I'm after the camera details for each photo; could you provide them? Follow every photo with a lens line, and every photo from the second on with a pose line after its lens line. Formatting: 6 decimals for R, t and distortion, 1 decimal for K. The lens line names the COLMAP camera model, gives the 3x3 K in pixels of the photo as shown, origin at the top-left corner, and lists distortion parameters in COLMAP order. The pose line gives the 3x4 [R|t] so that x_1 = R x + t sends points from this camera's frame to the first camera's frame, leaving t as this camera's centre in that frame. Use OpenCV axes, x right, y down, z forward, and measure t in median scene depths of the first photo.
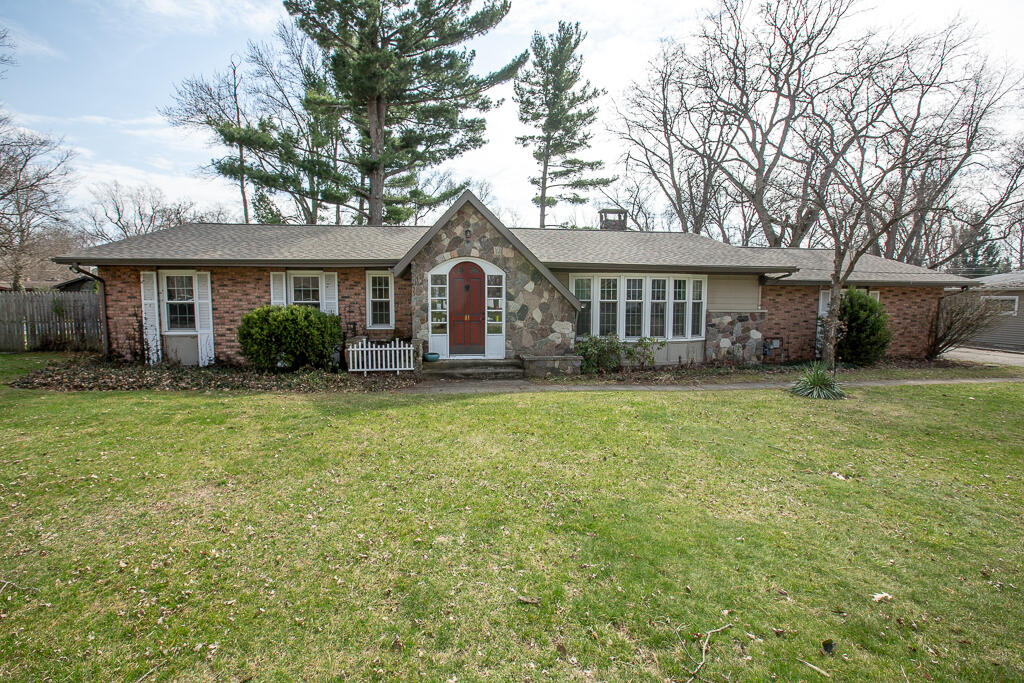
lens RADIAL K [[458.8, 0, 514.4], [0, 458.8, 343.6], [0, 0, 1]] dist [-0.033753, 0.004086]
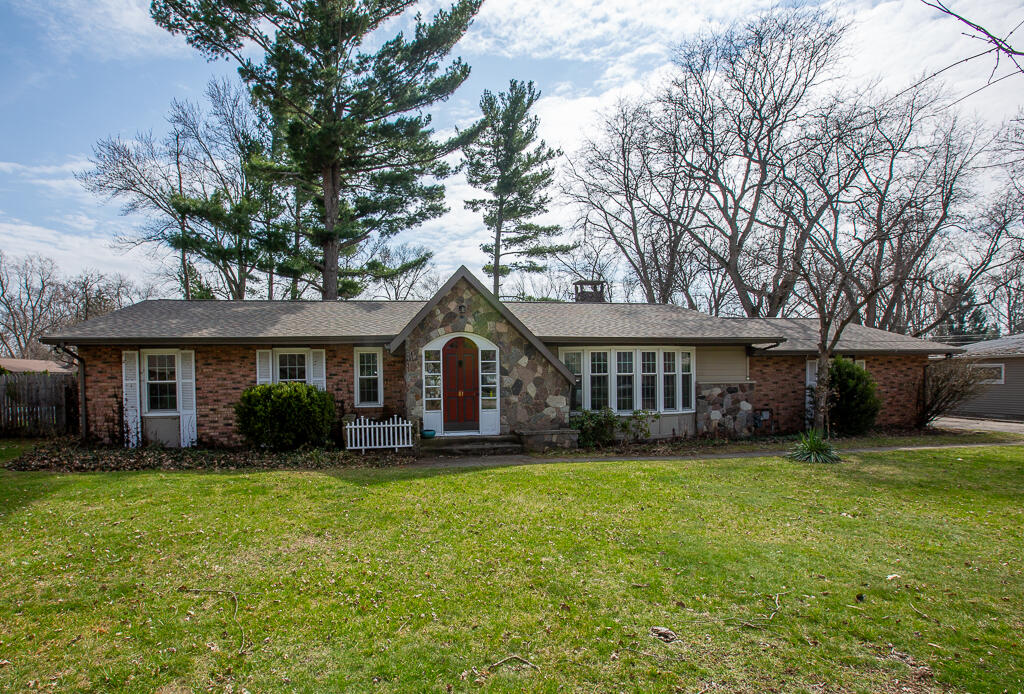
lens RADIAL K [[547.5, 0, 457.1], [0, 547.5, 399.0], [0, 0, 1]] dist [-0.034236, 0.003024]
pose [[0.999194, -0.018440, 0.035655, -0.132975], [0.020656, 0.997811, -0.062825, 0.025435], [-0.034418, 0.063511, 0.997387, -0.147699]]
